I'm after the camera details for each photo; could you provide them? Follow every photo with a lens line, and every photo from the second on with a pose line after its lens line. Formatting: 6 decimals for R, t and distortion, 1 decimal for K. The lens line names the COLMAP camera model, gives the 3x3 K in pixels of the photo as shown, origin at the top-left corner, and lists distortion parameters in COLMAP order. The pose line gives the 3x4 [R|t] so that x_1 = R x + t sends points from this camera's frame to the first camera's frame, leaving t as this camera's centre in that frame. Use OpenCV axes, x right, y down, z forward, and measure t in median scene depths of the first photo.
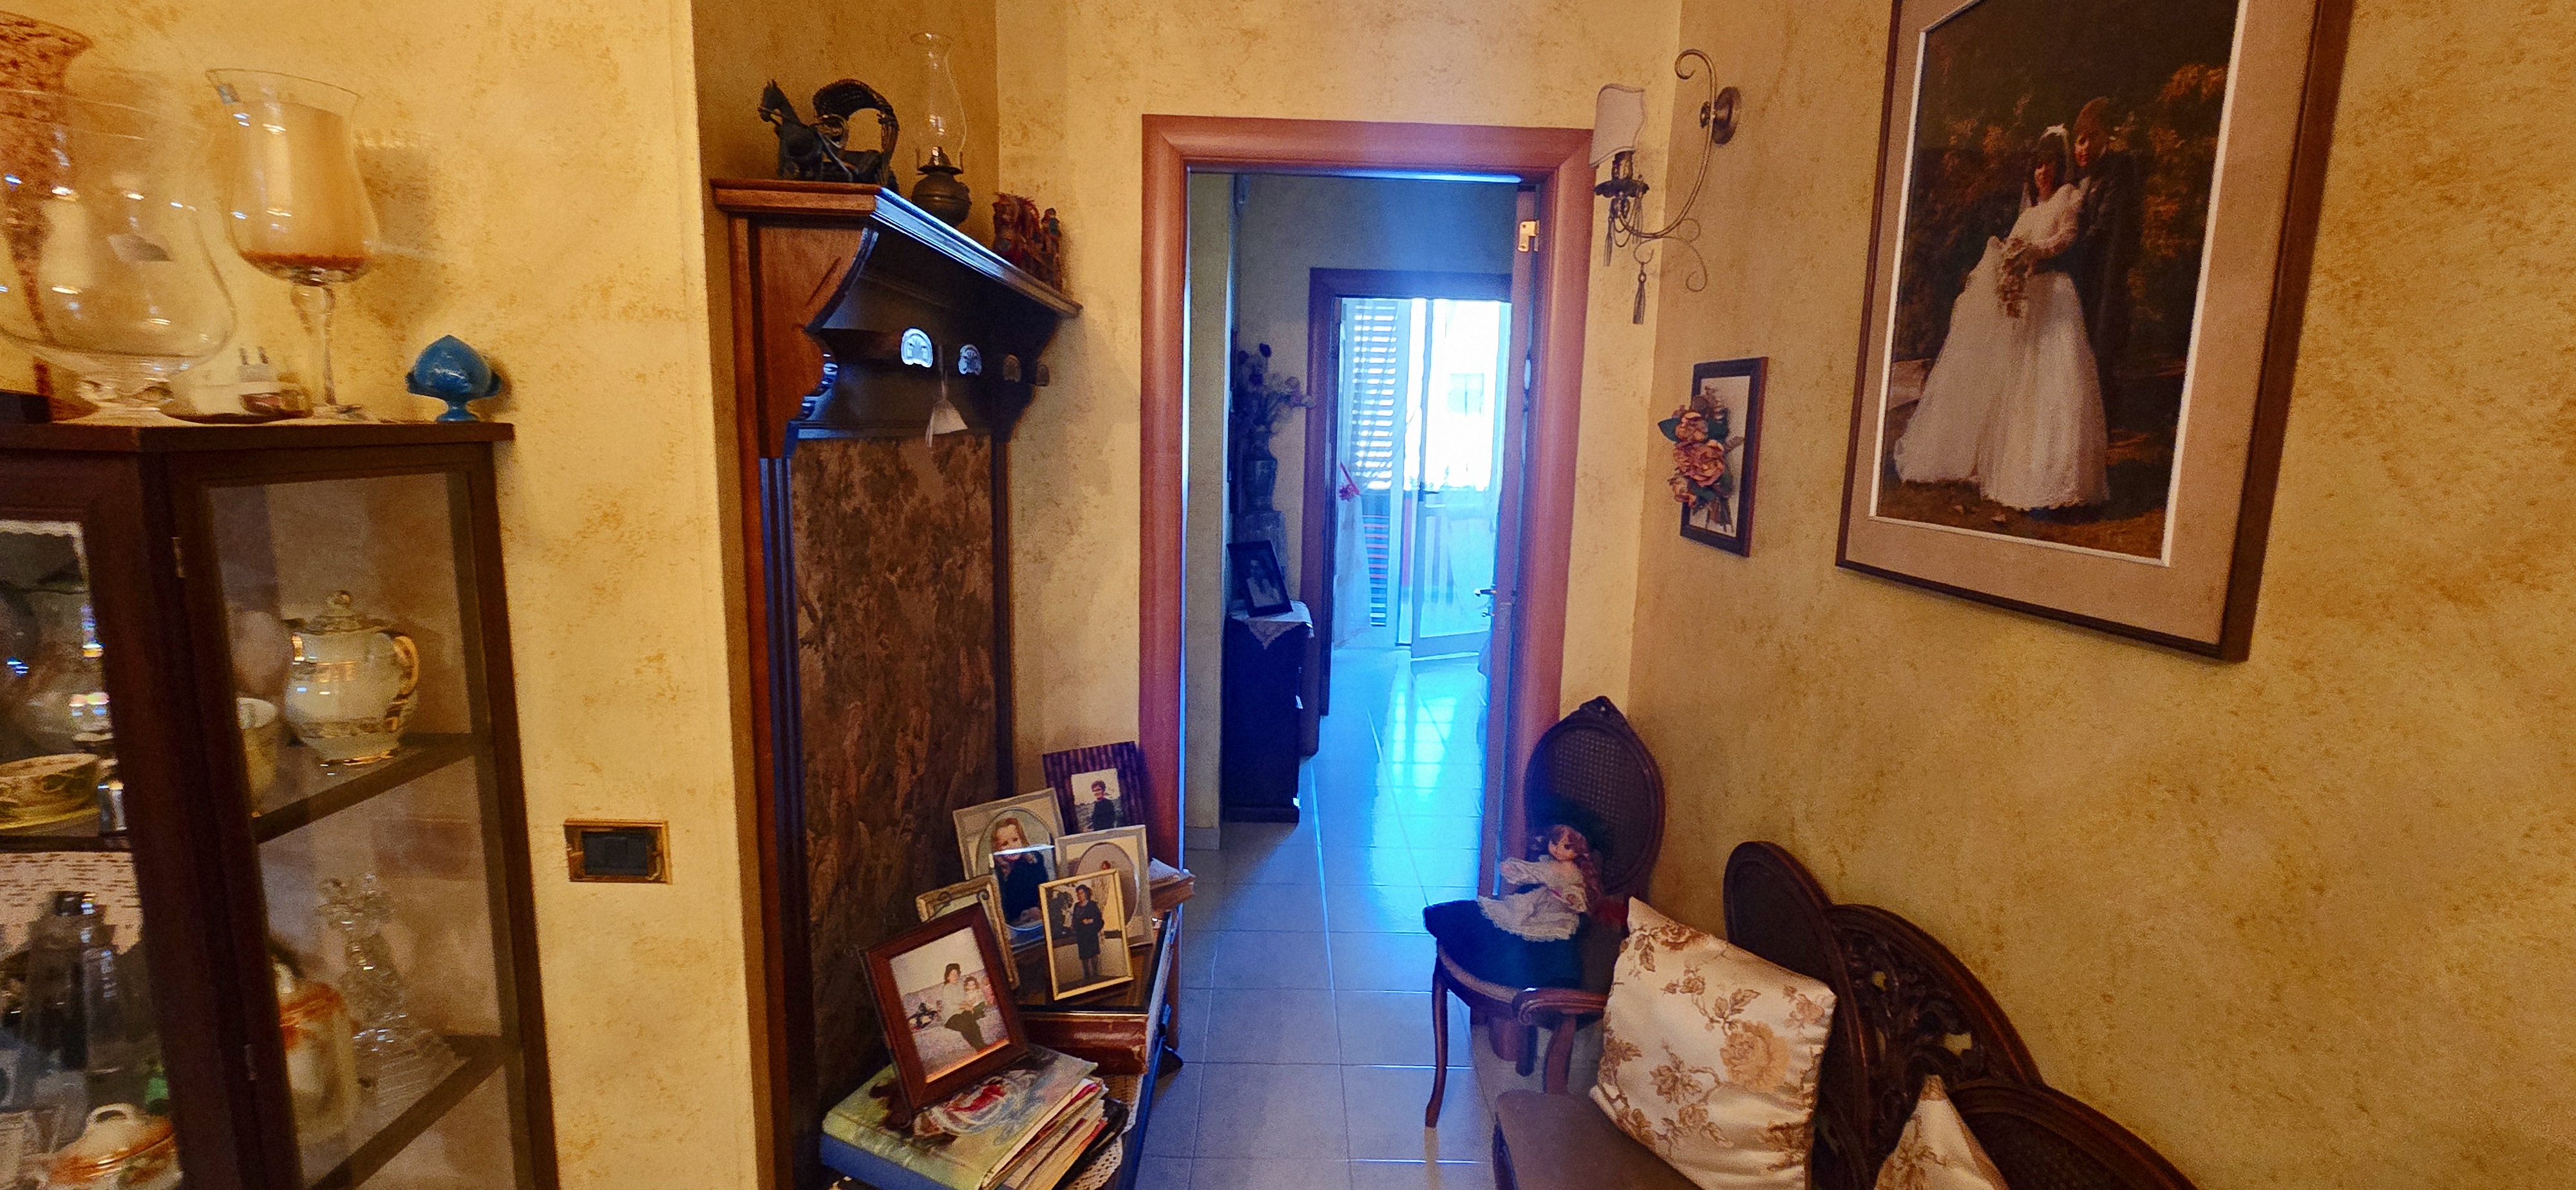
lens RADIAL K [[1050.0, 0, 1287.4], [0, 1050.0, 586.3], [0, 0, 1]] dist [-0.003567, 0.000791]
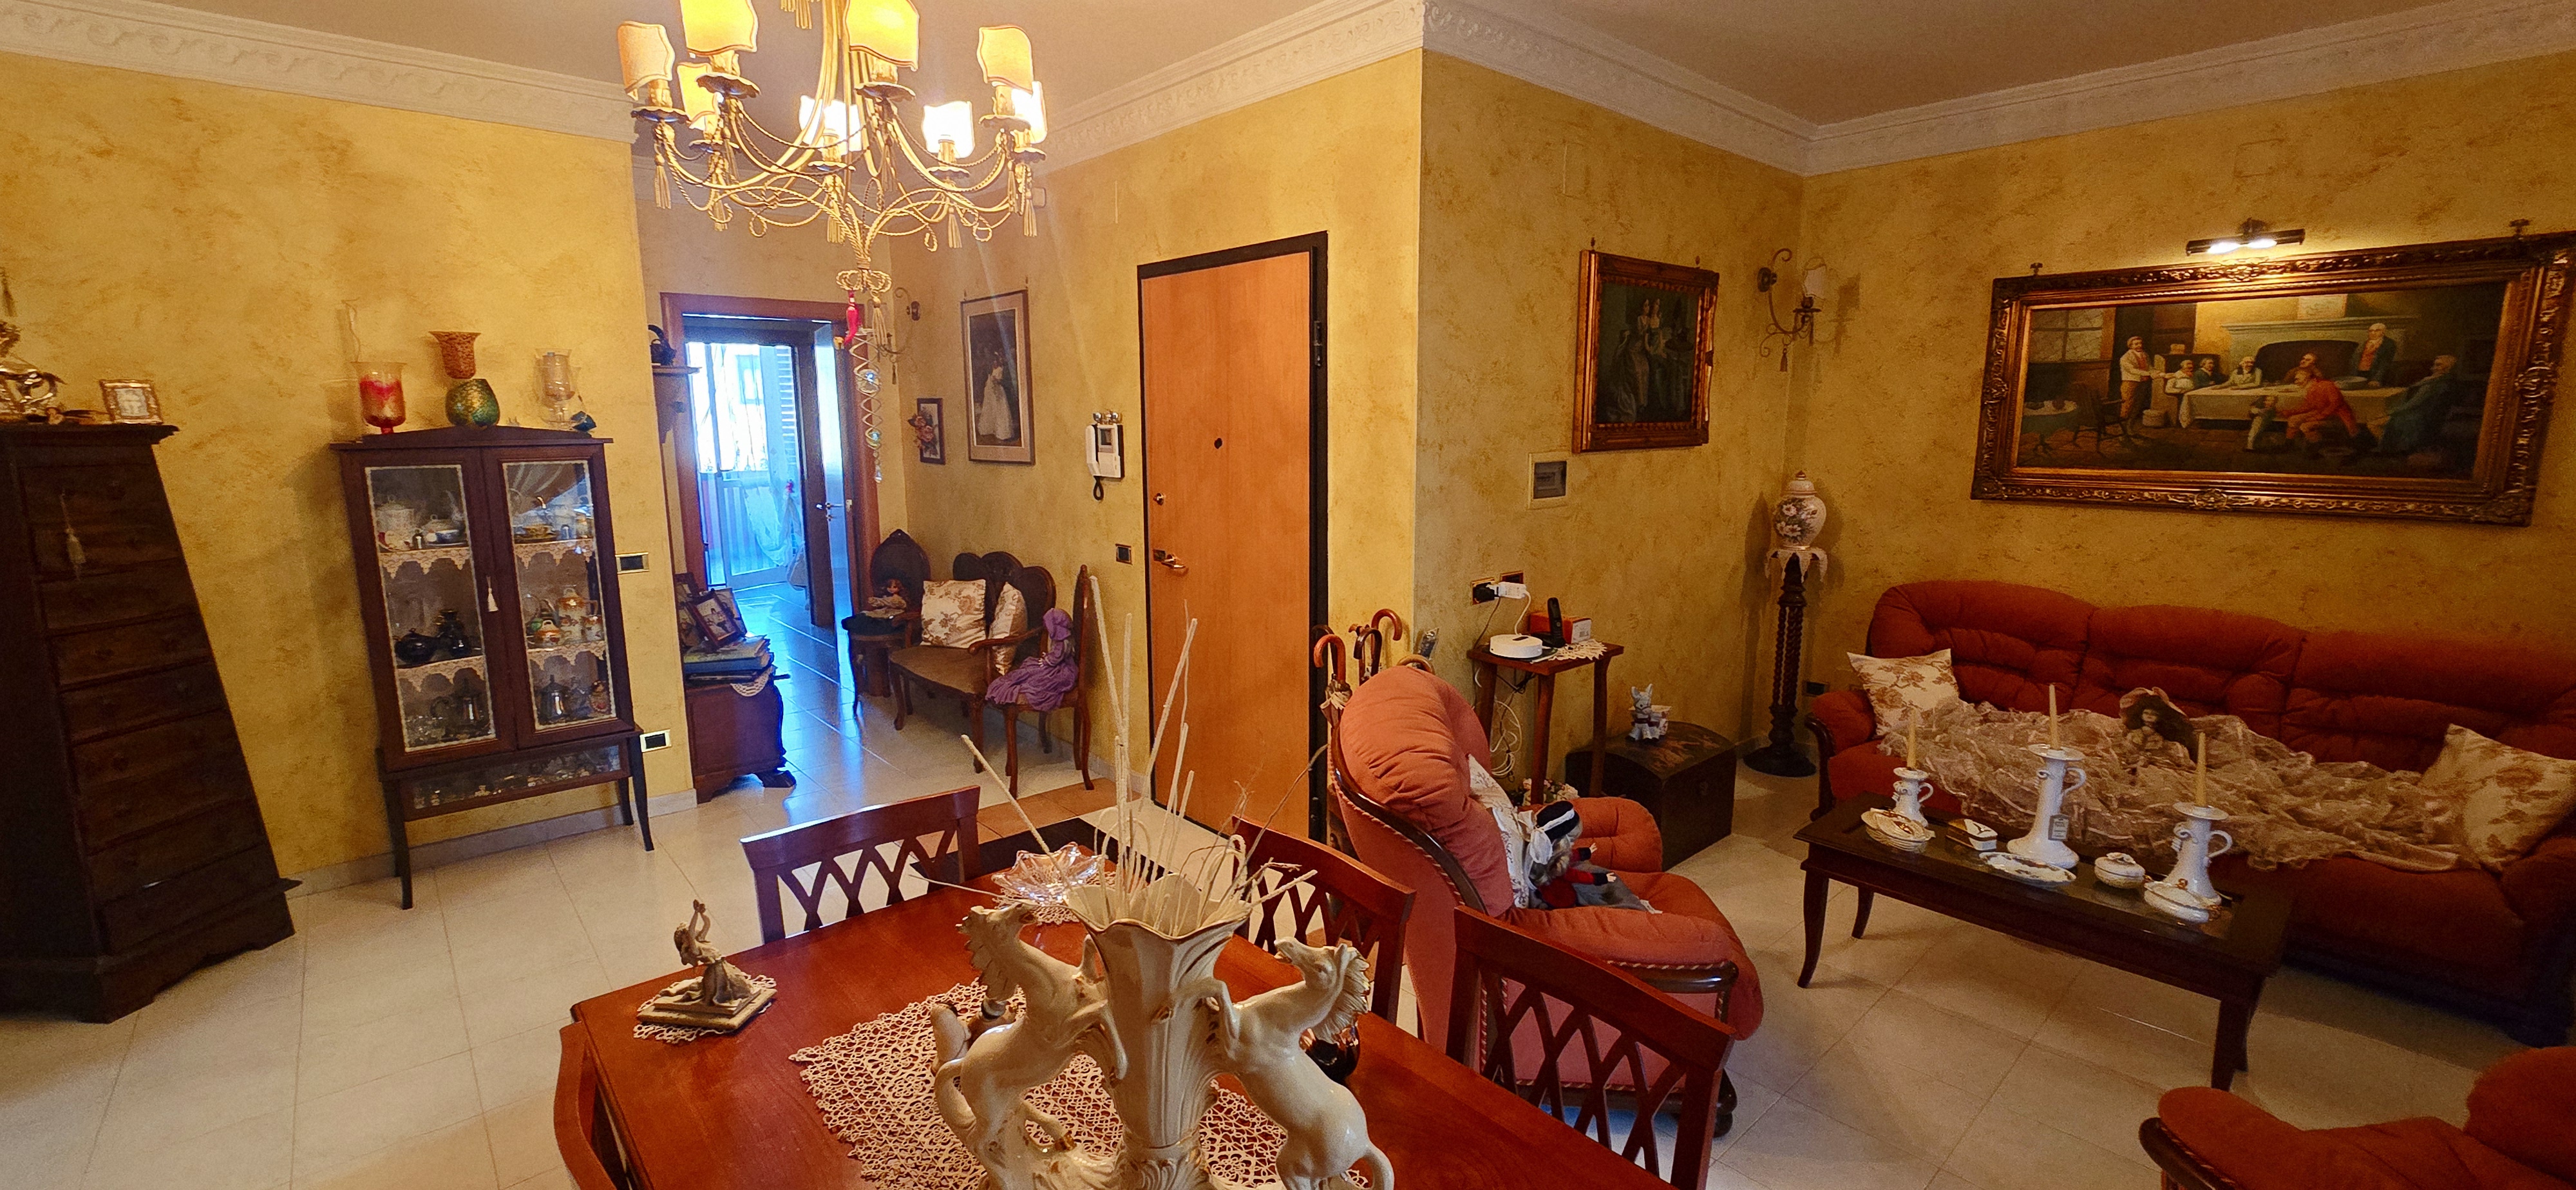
lens RADIAL K [[1046.9, 0, 1280.9], [0, 1046.9, 587.9], [0, 0, 1]] dist [-0.003056, 0.000348]
pose [[0.751017, -0.137211, 0.645868, -0.797021], [0.126492, 0.989951, 0.063225, 0.246505], [-0.648053, 0.034214, 0.760826, -1.831440]]
